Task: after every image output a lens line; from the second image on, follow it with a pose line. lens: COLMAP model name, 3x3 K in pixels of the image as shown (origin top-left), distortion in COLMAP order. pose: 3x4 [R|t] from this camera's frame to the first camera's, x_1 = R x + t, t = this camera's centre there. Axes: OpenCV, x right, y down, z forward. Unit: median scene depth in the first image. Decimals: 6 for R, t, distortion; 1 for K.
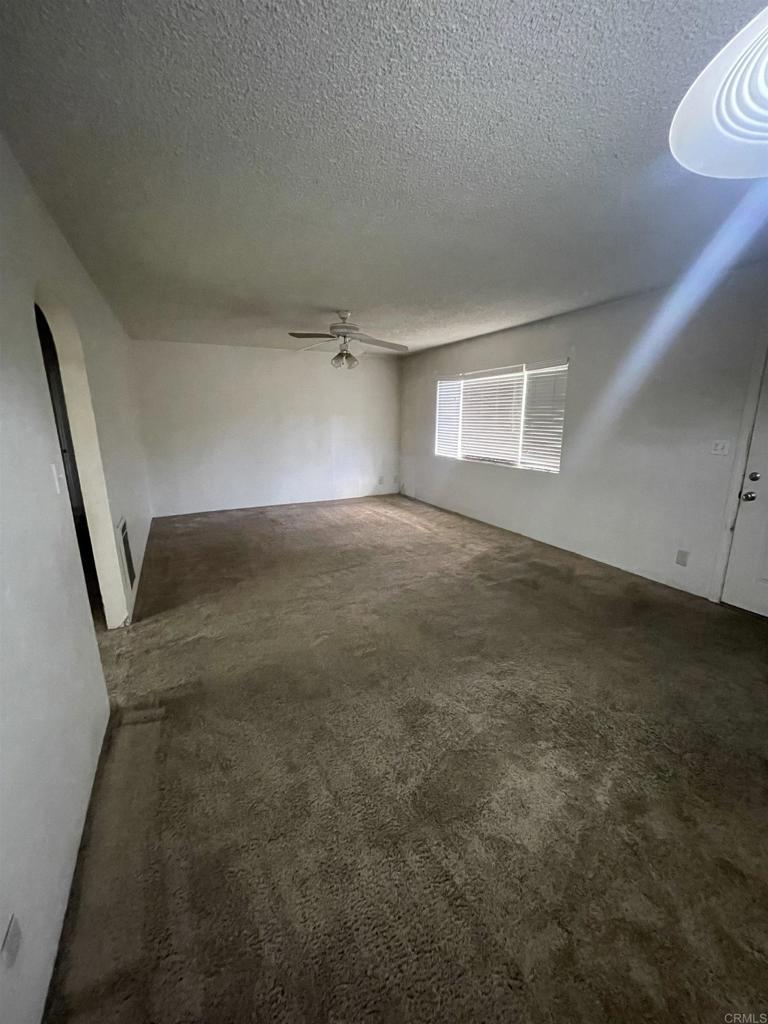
lens RADIAL K [[409.7, 0, 389.6], [0, 409.7, 514.9], [0, 0, 1]] dist [-0.012576, 0.000339]
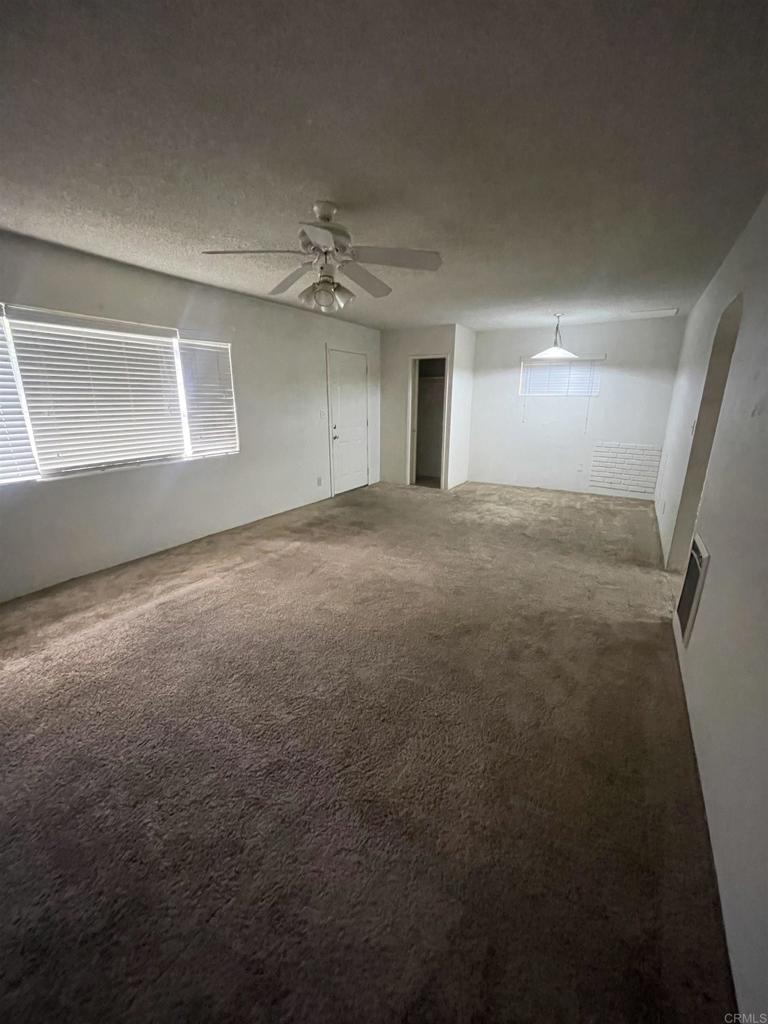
lens RADIAL K [[409.7, 0, 389.2], [0, 409.7, 511.5], [0, 0, 1]] dist [-0.012576, 0.000339]
pose [[-0.540293, -0.232666, 0.808672, -0.604531], [0.184467, 0.904890, 0.383597, -0.274557], [-0.821009, 0.356428, -0.445987, 1.133445]]
